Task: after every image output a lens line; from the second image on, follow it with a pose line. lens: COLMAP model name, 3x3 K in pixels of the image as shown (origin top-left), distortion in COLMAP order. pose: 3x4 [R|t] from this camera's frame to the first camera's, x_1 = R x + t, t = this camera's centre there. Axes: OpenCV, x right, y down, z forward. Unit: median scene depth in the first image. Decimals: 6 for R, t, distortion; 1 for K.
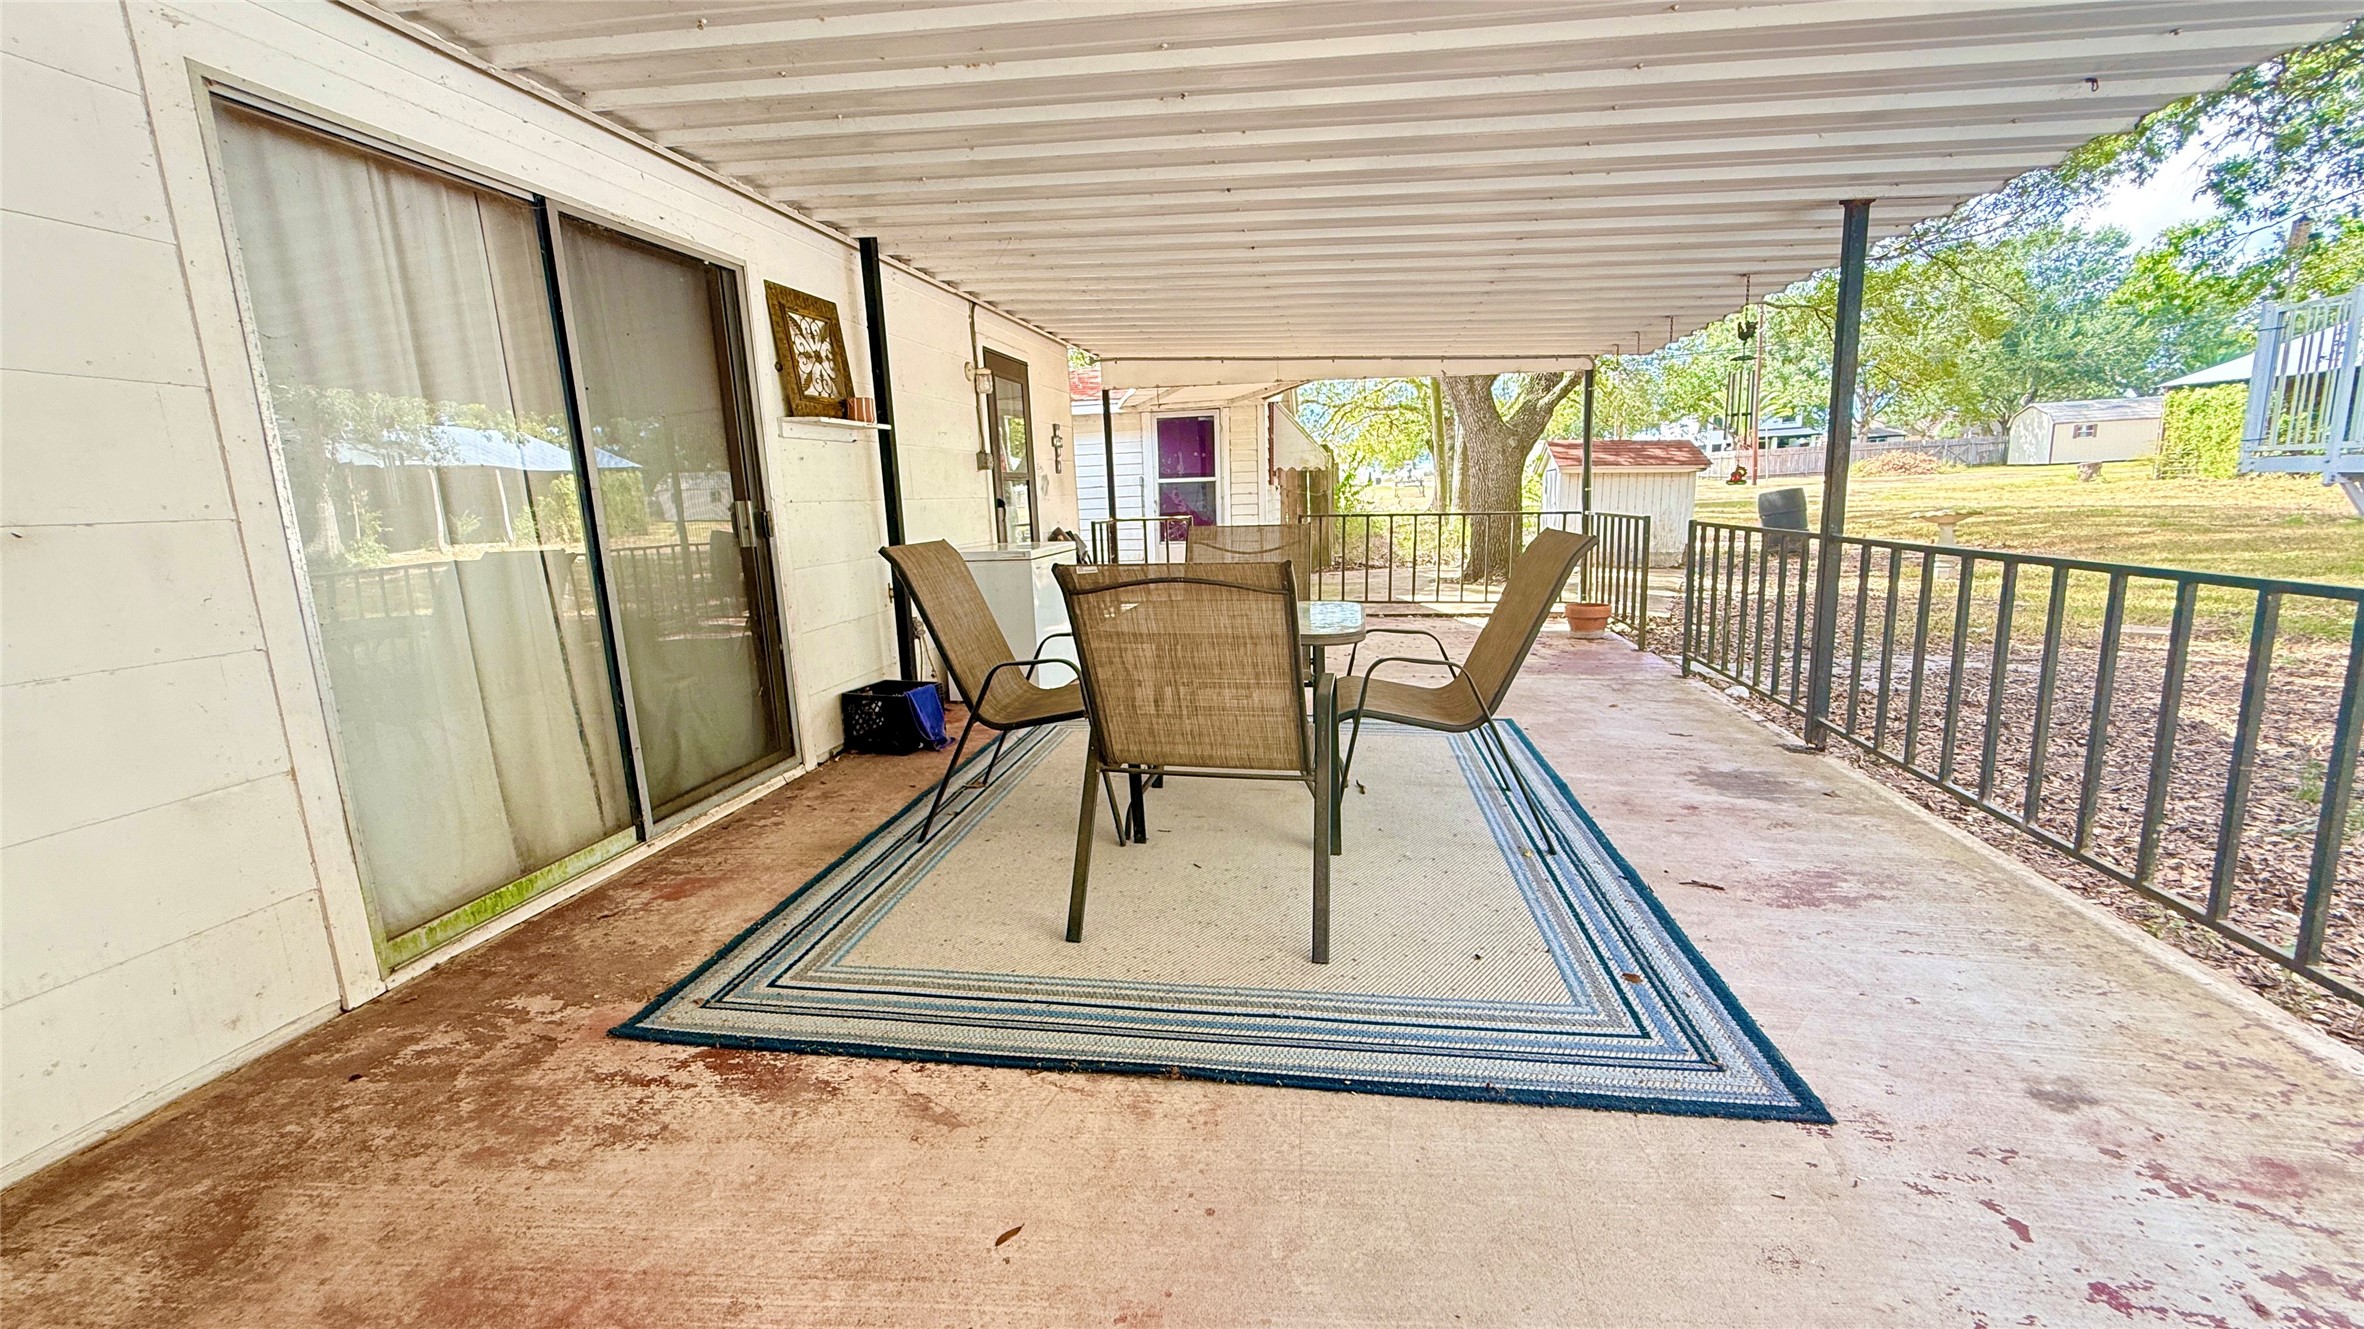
lens RADIAL K [[948.7, 0, 1181.2], [0, 948.7, 663.7], [0, 0, 1]] dist [0.001568, -0.000605]
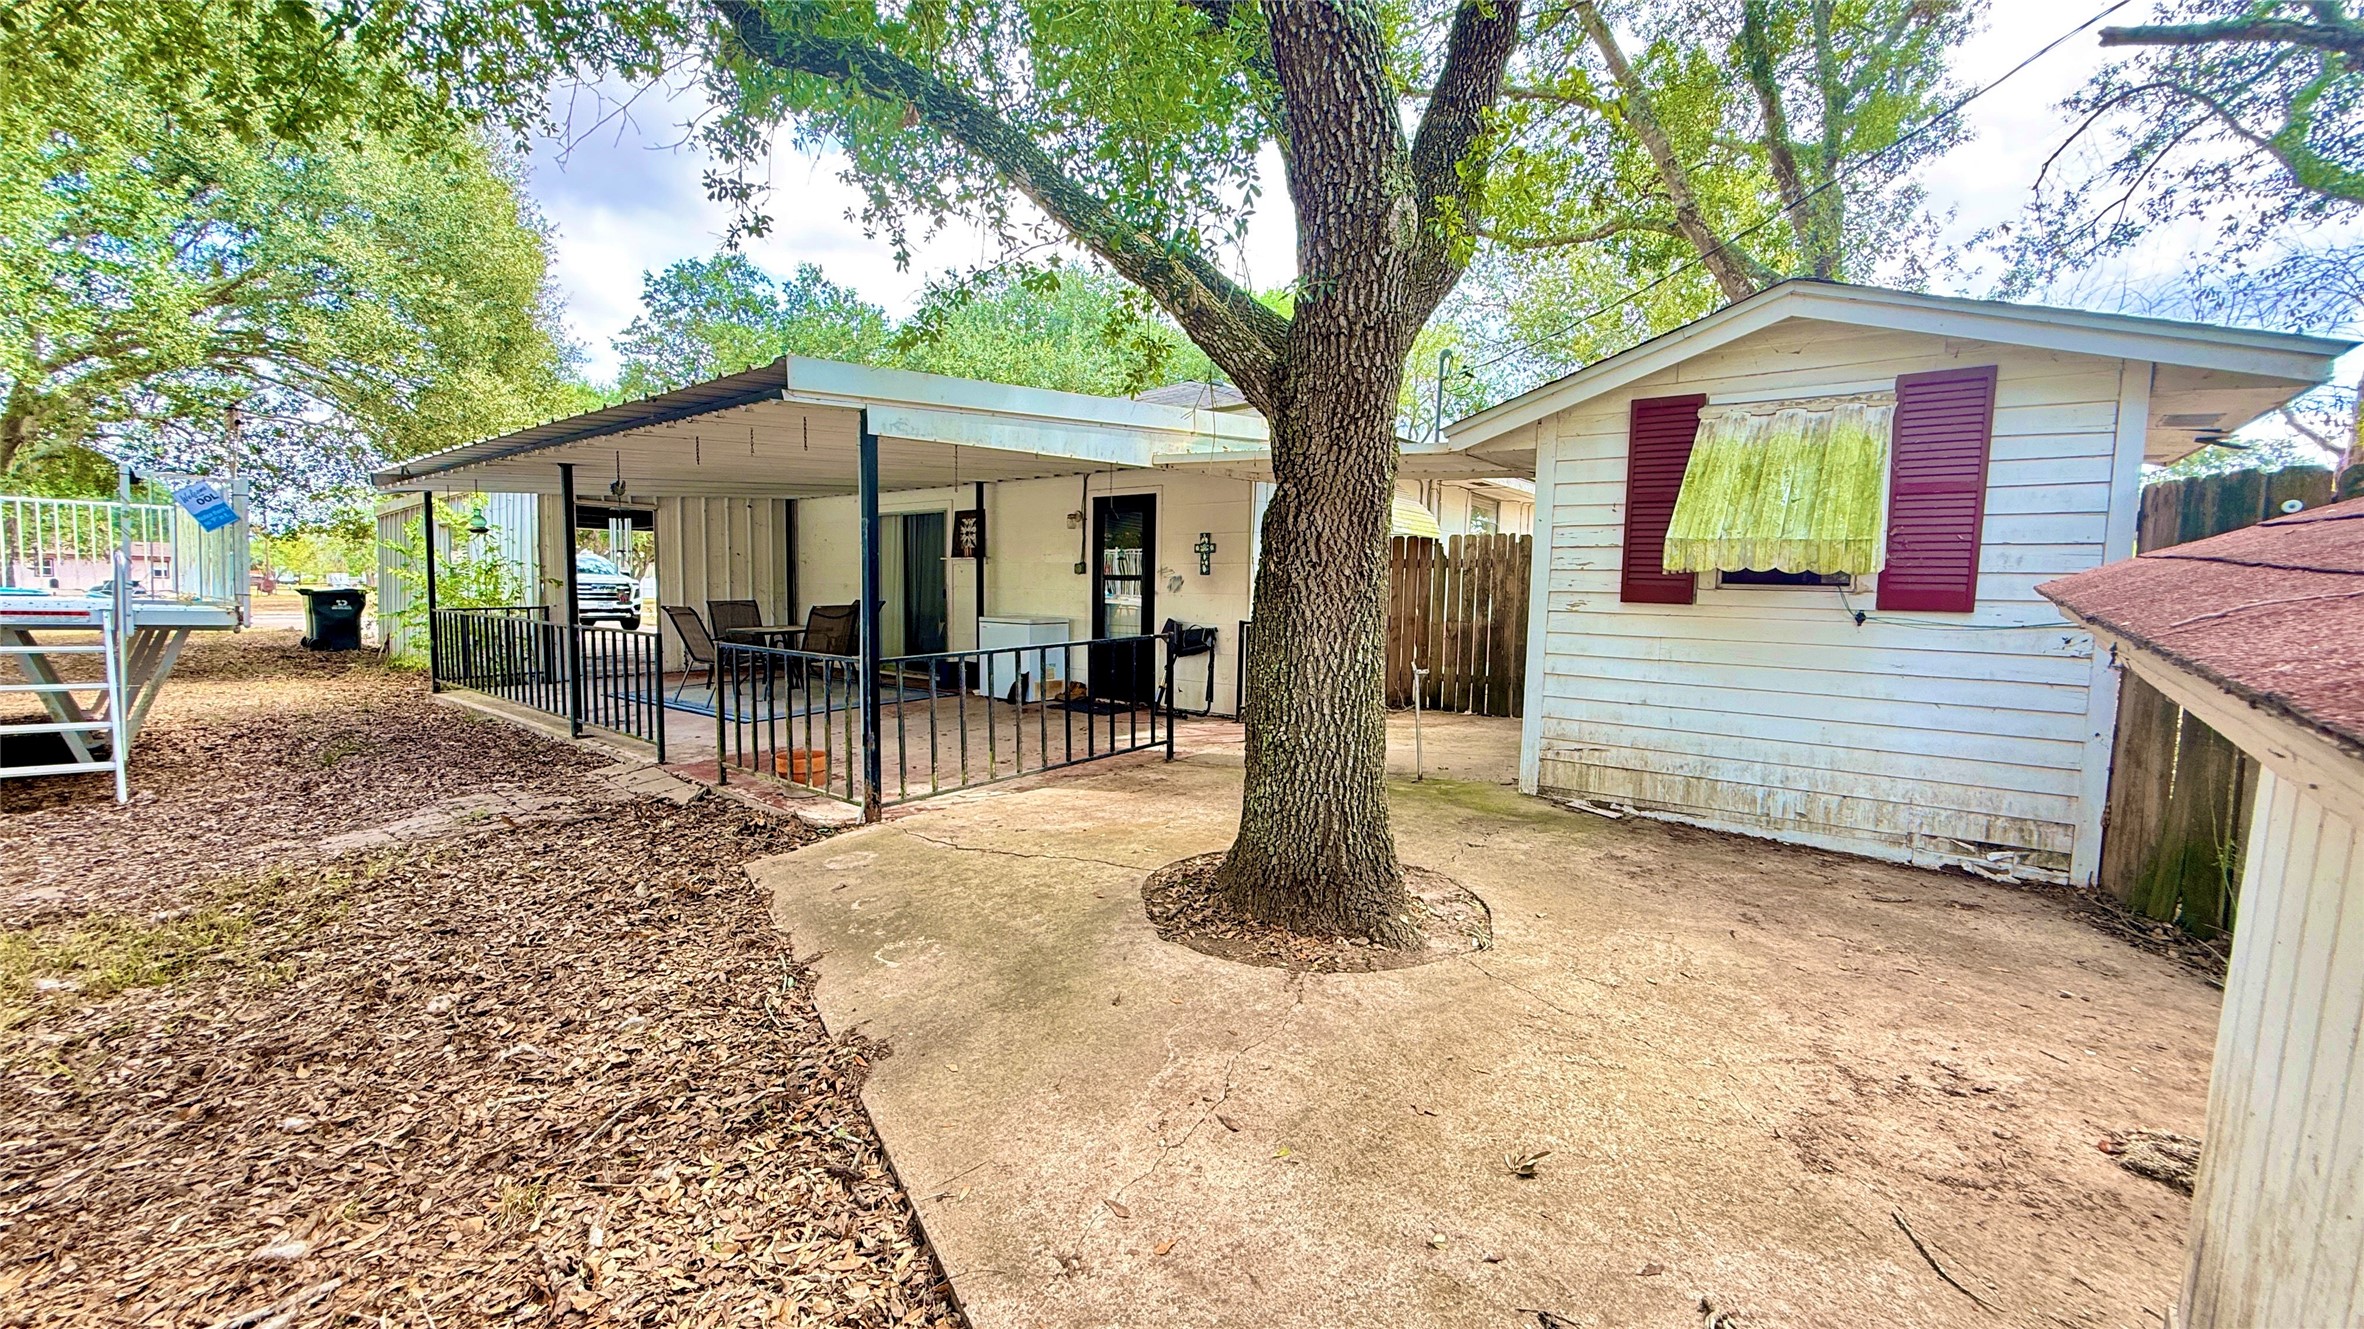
lens RADIAL K [[948.7, 0, 1167.0], [0, 948.7, 667.5], [0, 0, 1]] dist [0.001568, -0.000605]
pose [[-0.501746, 0.113978, -0.857473, 1.649039], [-0.146012, 0.965897, 0.213829, -0.605466], [0.852603, 0.232489, -0.467993, 2.786266]]
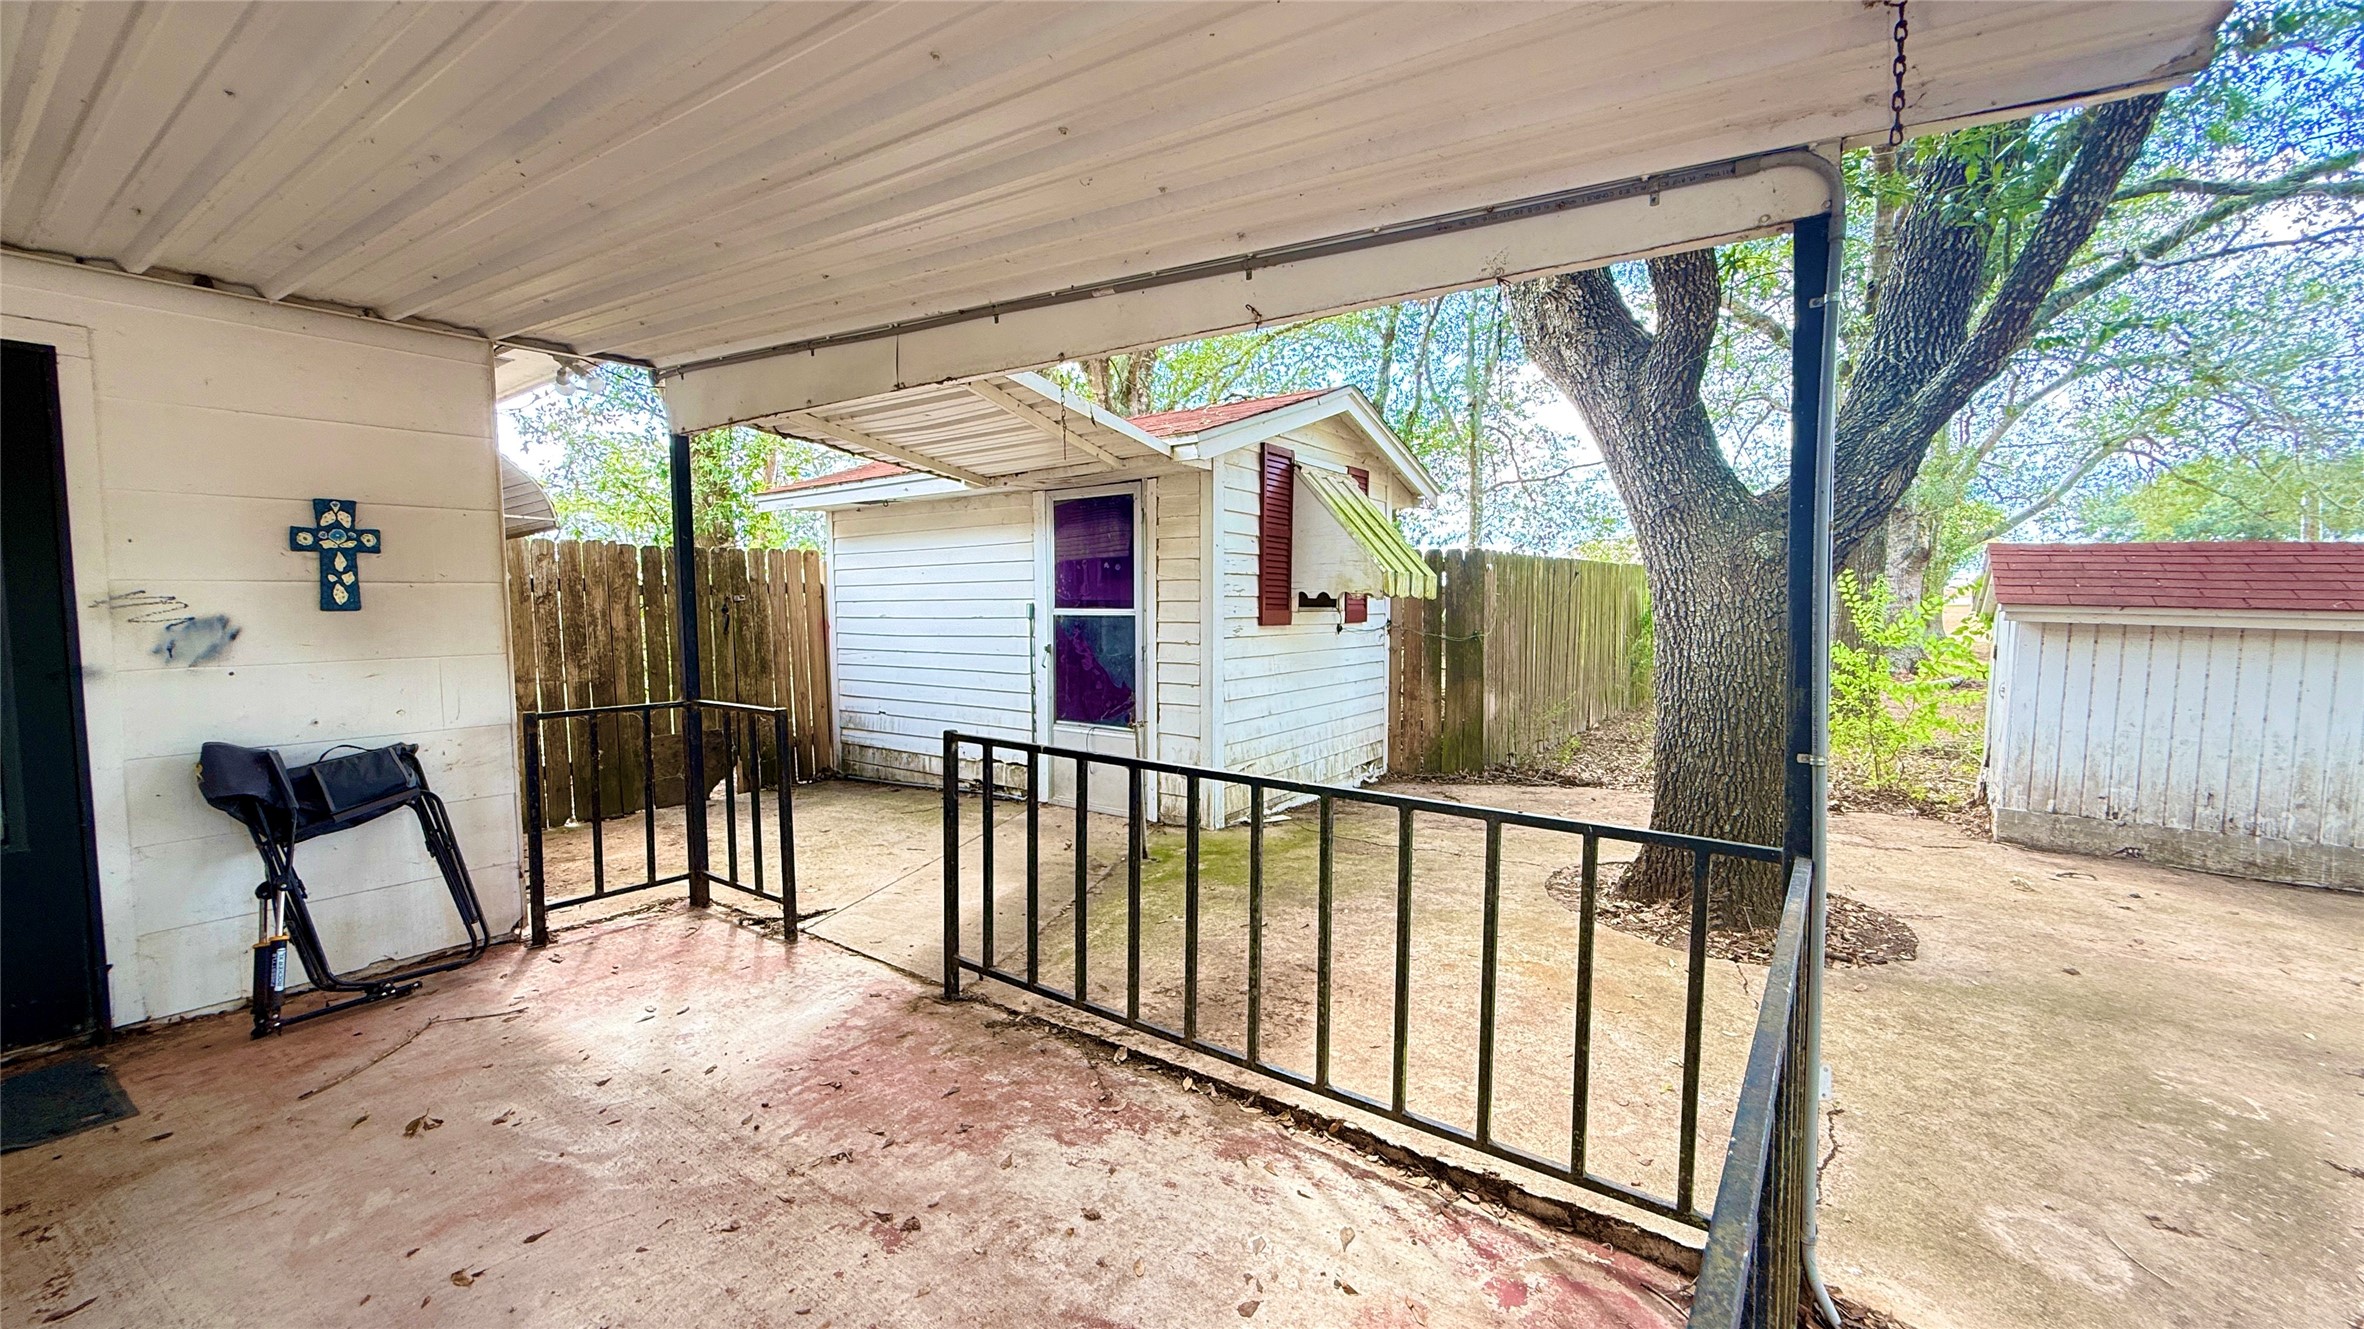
lens RADIAL K [[948.7, 0, 1172.3], [0, 948.7, 671.2], [0, 0, 1]] dist [0.001568, -0.000605]
pose [[0.898513, 0.062385, -0.434490, 0.741201], [-0.103757, 0.991983, -0.072134, -0.328682], [0.426507, 0.109895, 0.897783, 1.402330]]
